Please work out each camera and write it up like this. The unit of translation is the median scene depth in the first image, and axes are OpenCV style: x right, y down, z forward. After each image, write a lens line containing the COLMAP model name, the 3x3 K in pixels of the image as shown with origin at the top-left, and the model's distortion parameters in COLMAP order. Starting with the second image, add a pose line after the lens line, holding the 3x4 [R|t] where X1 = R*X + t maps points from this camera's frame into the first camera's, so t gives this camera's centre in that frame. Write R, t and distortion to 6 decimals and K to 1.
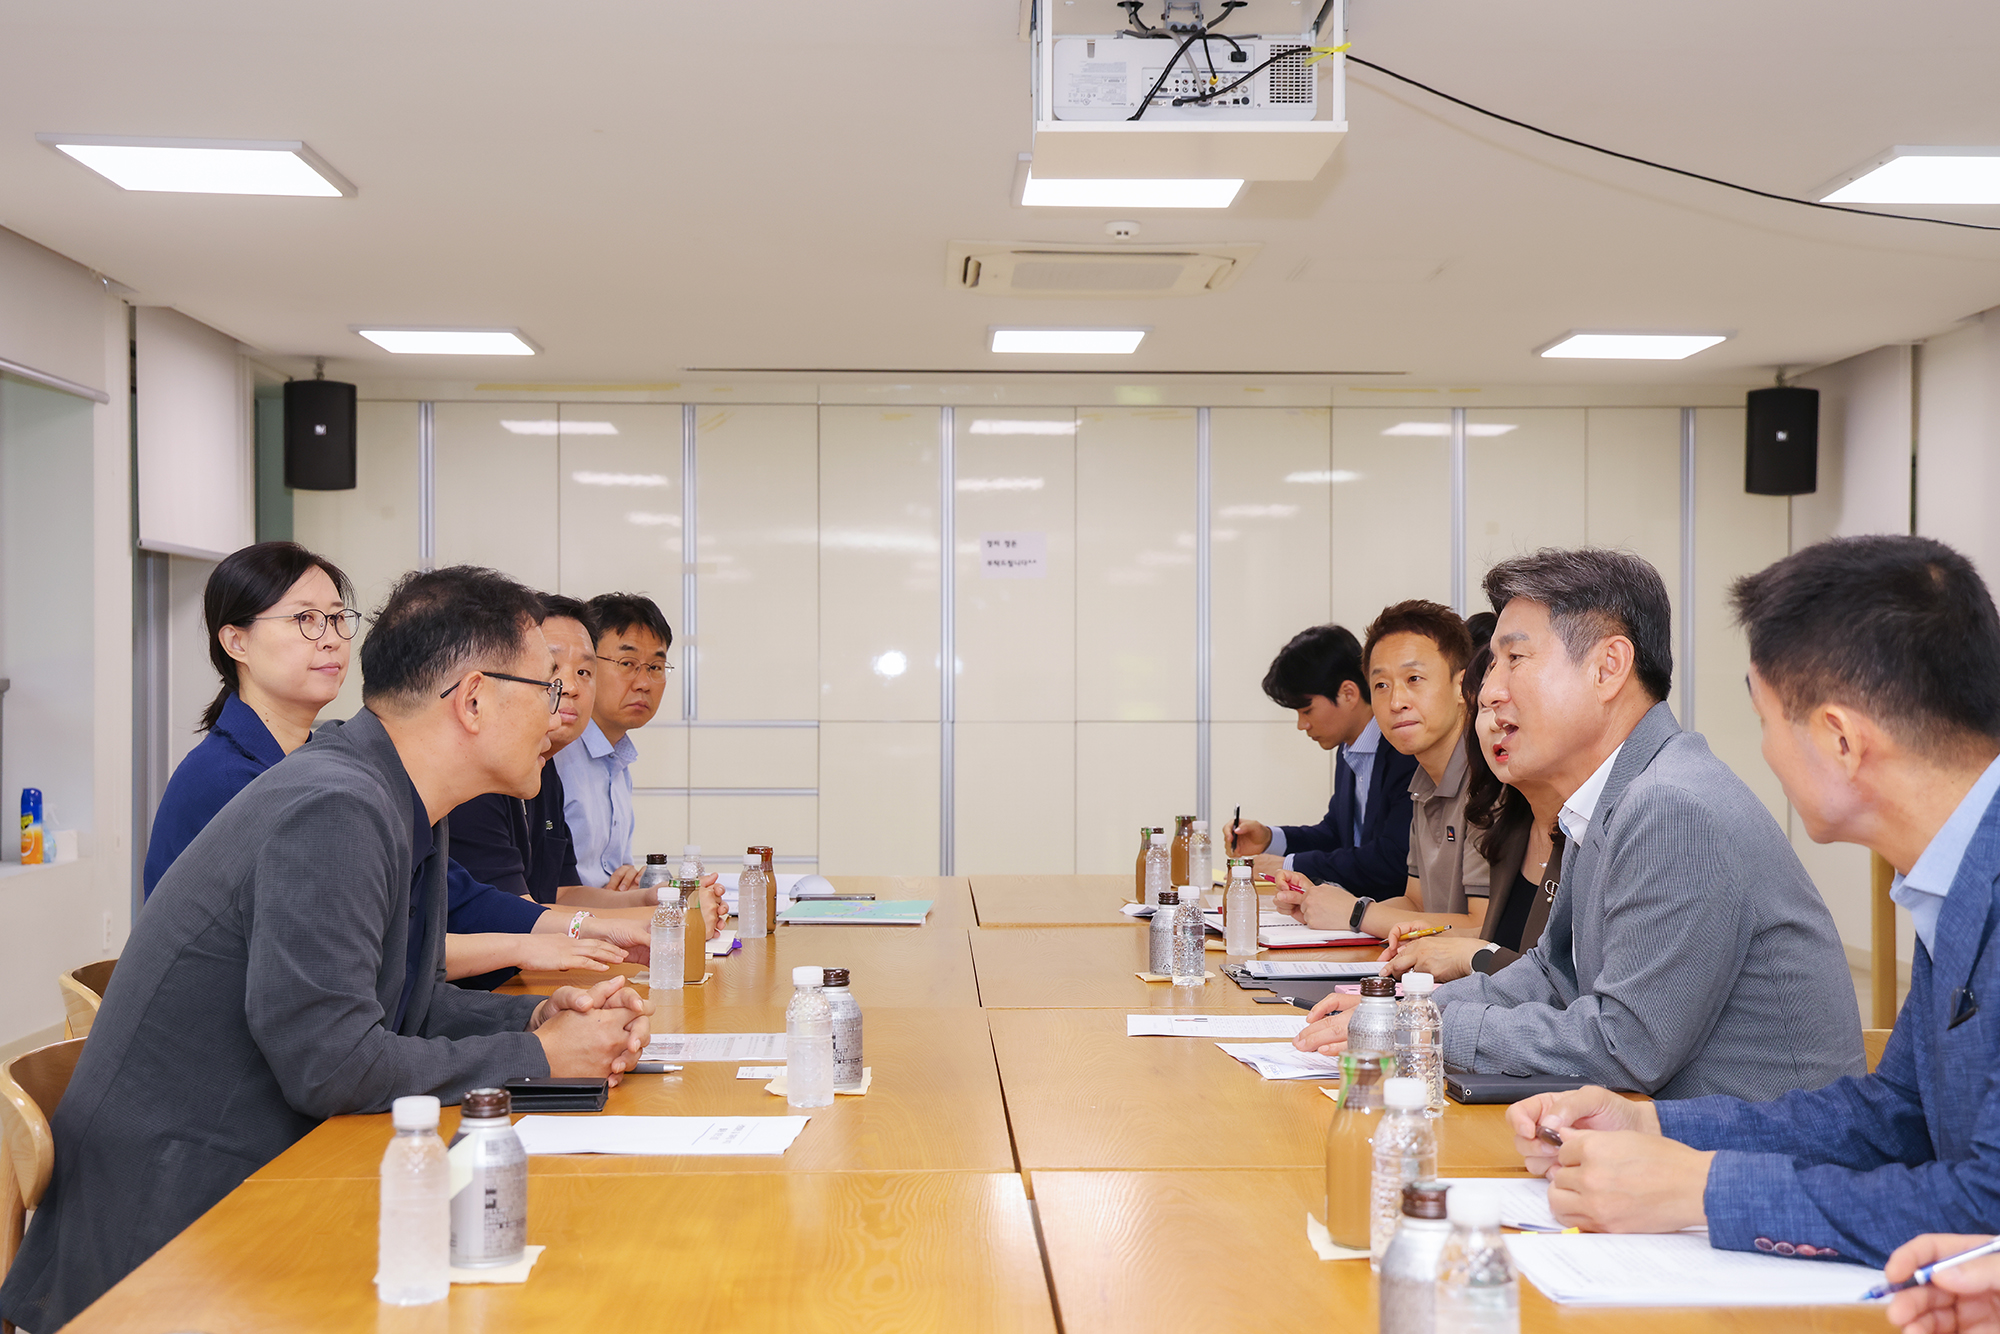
lens RADIAL K [[2456.0, 0, 1016.9], [0, 2456.0, 652.3], [0, 0, 1]] dist [0.022279, 0.000000]
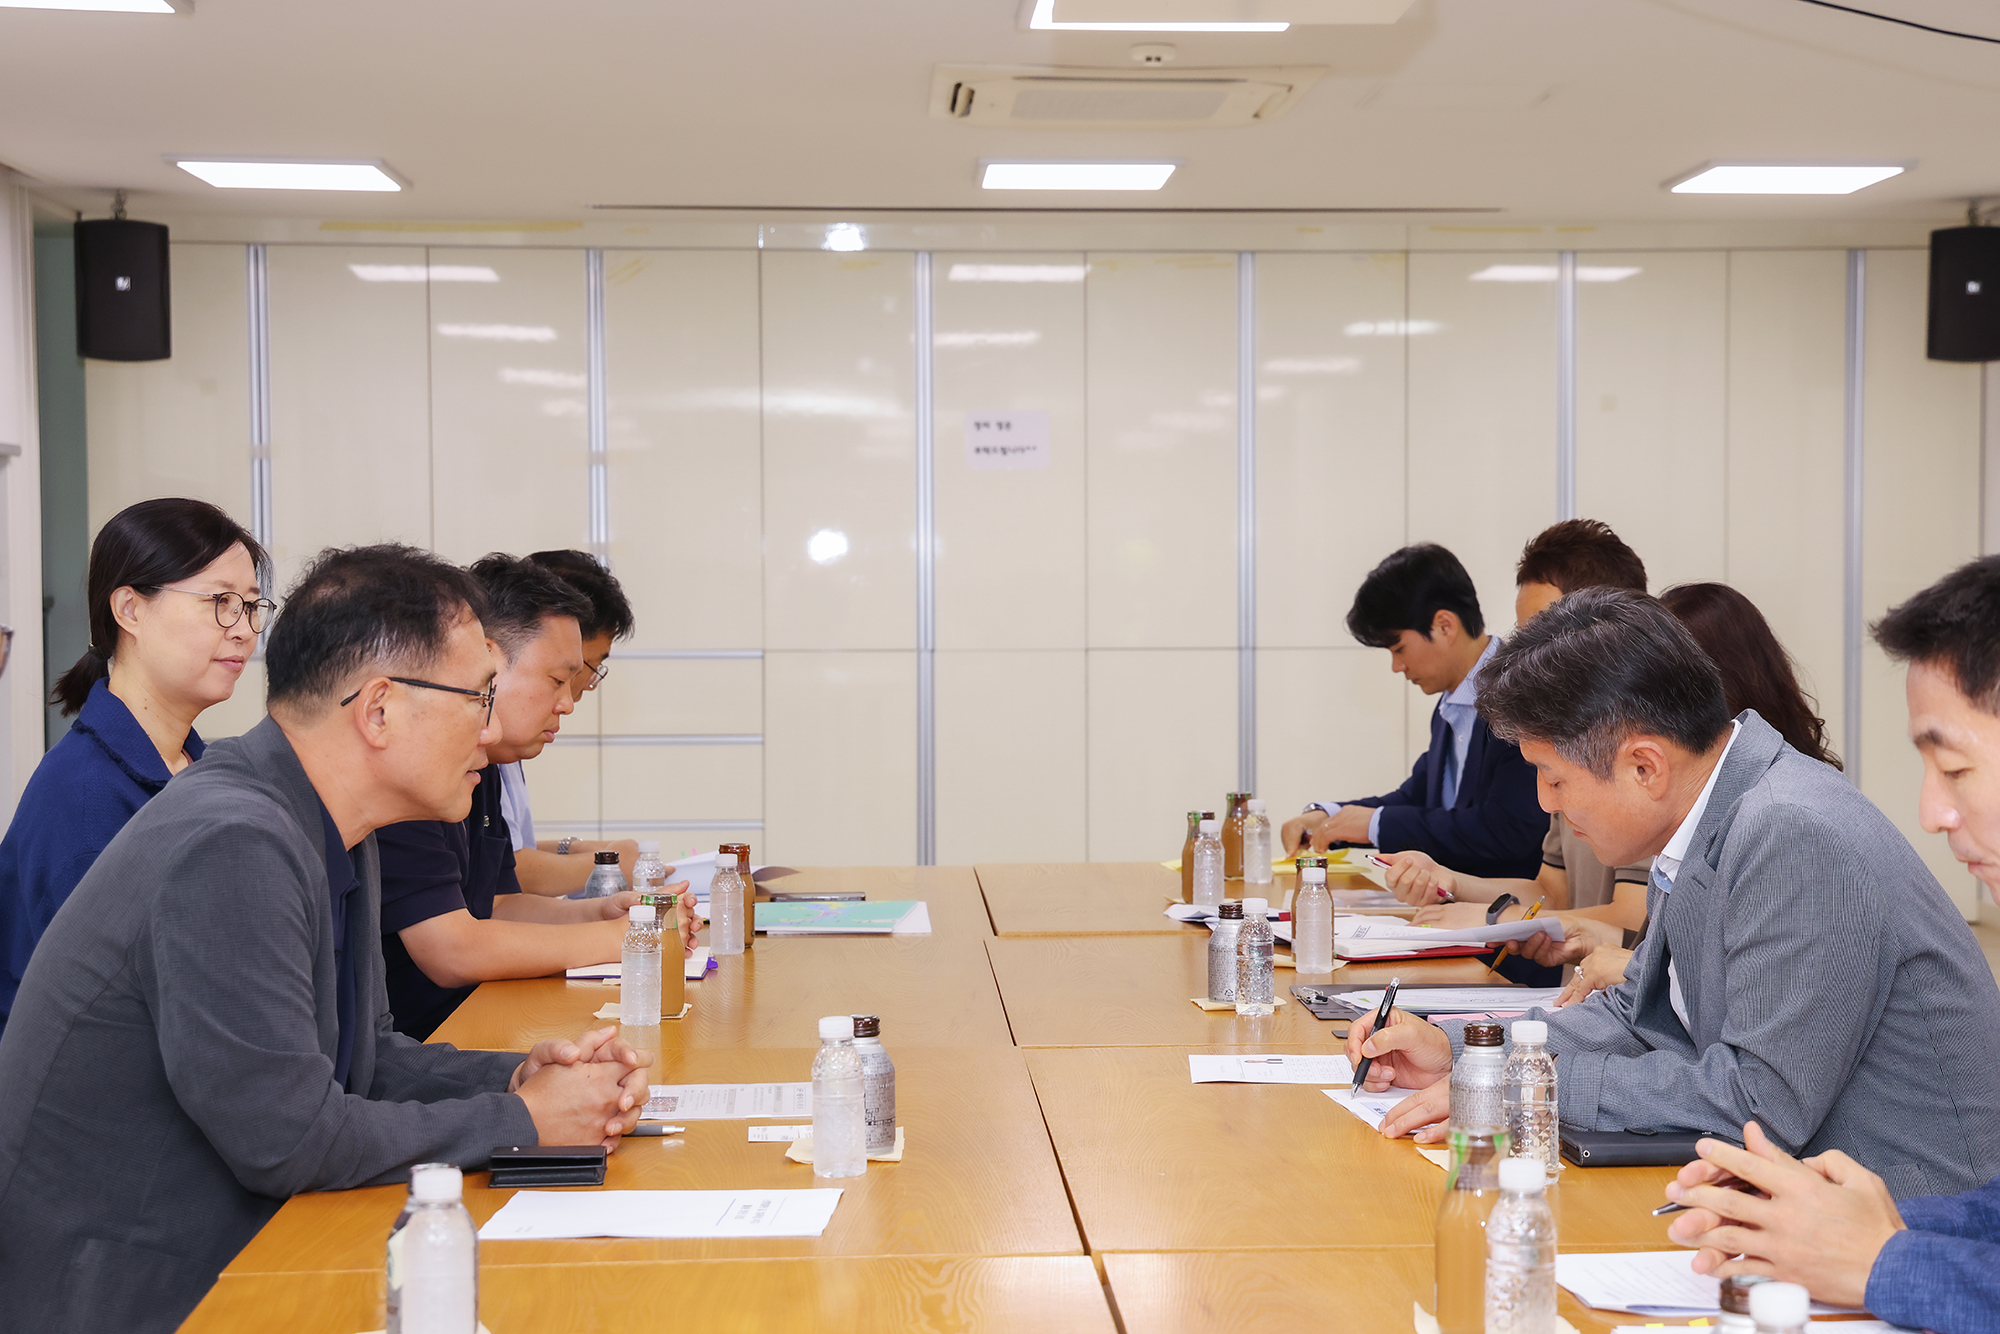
lens RADIAL K [[3152.6, 0, 1071.0], [0, 3152.6, 654.1], [0, 0, 1]] dist [0.071593, 0.000000]
pose [[0.999729, -0.004707, 0.022791, -0.013986], [0.003883, 0.999342, 0.036060, -0.022321], [-0.022945, -0.035962, 0.999090, -0.065488]]
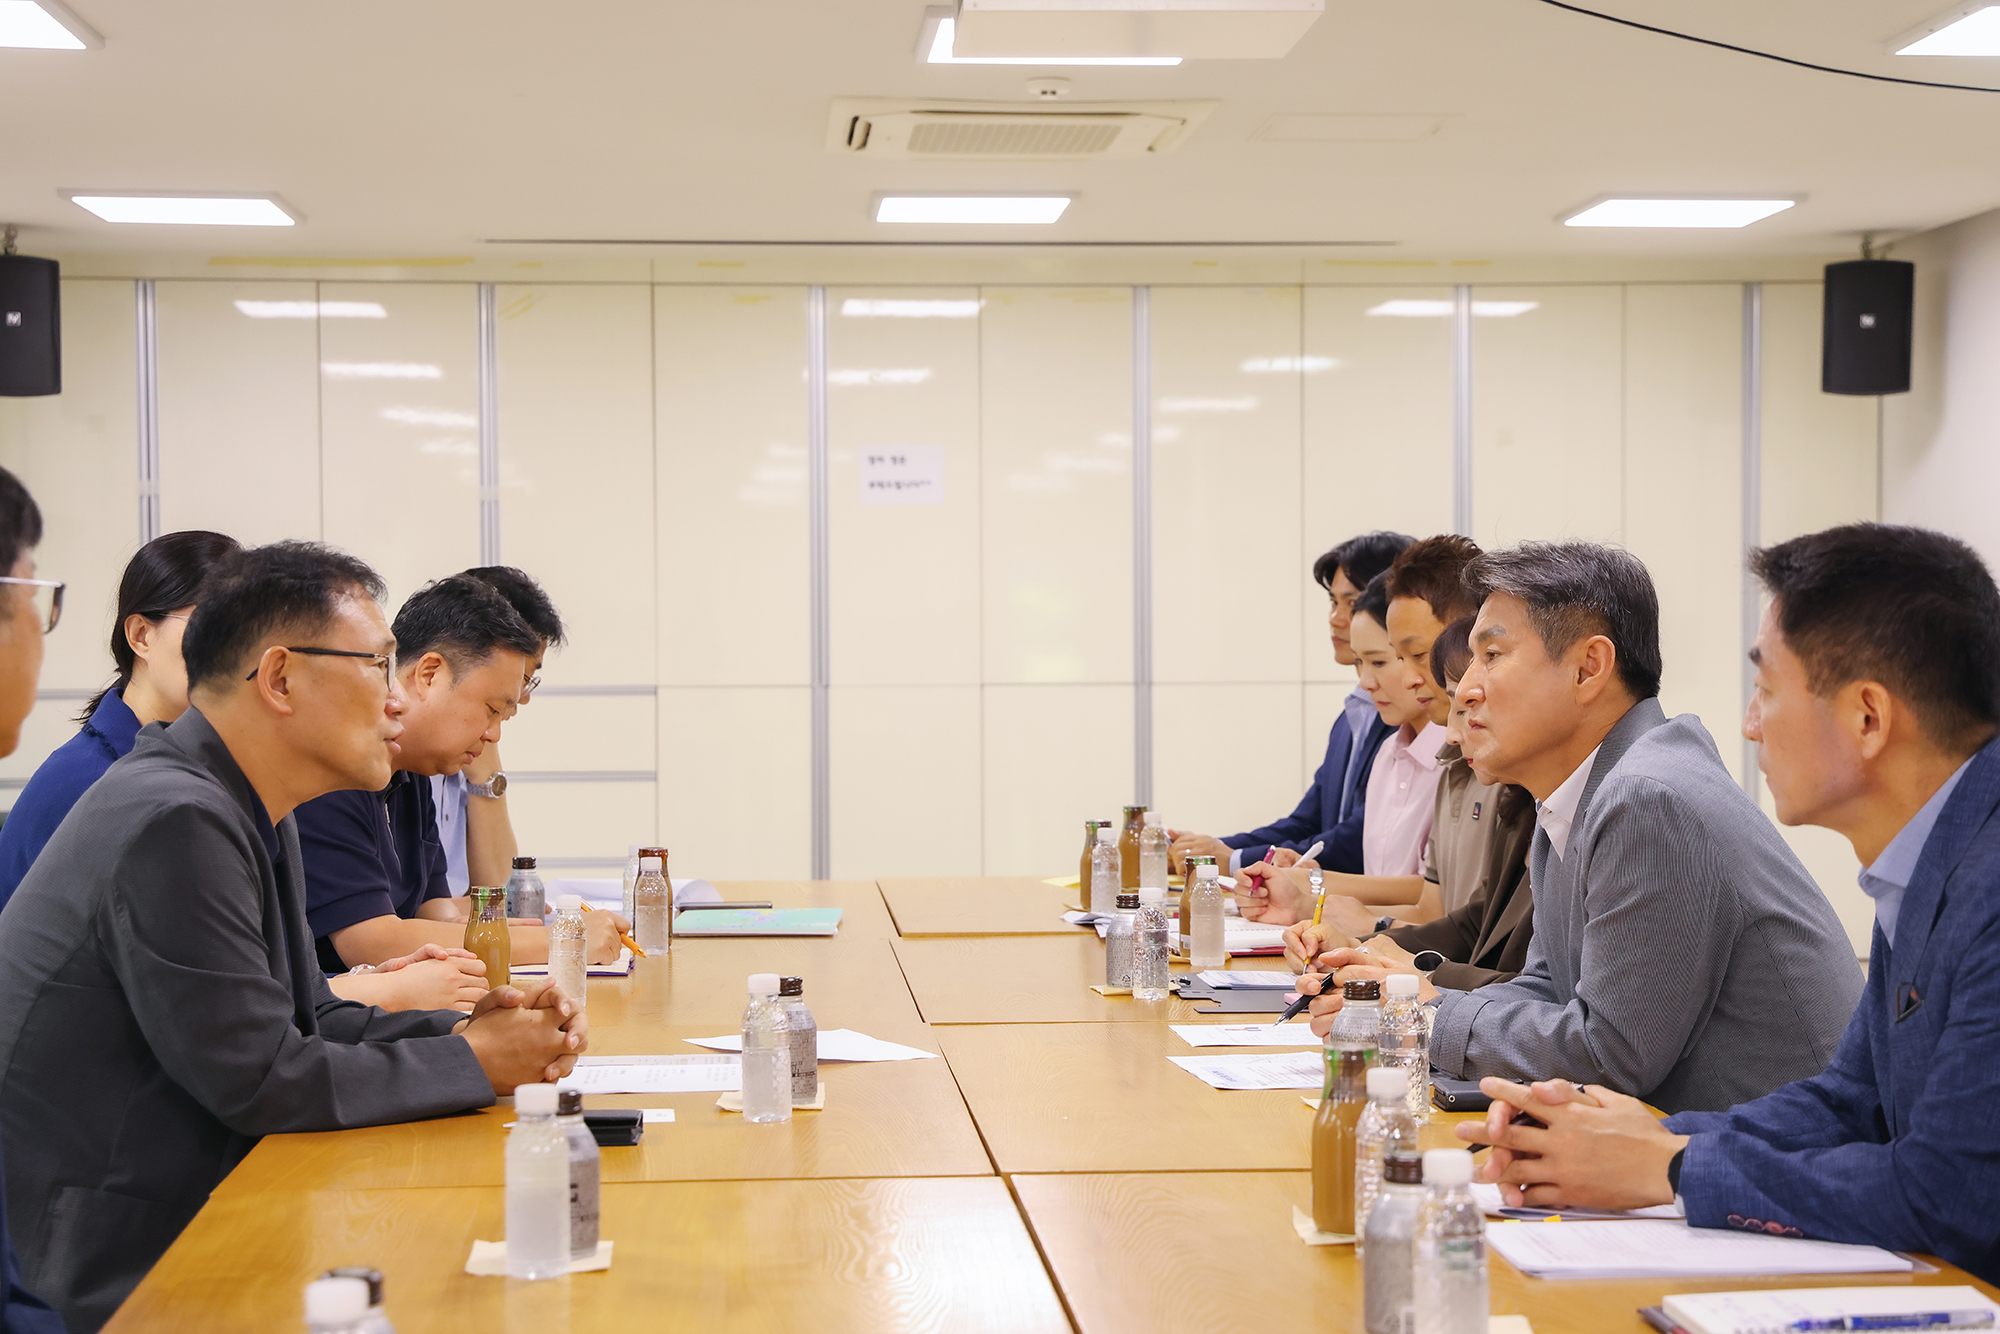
lens RADIAL K [[3232.0, 0, 987.8], [0, 3232.0, 669.4], [0, 0, 1]] dist [0.076112, 0.000000]
pose [[0.999508, -0.006420, 0.030690, -0.019213], [0.005627, 0.999650, 0.025838, -0.011587], [-0.030845, -0.025653, 0.999195, -0.132657]]
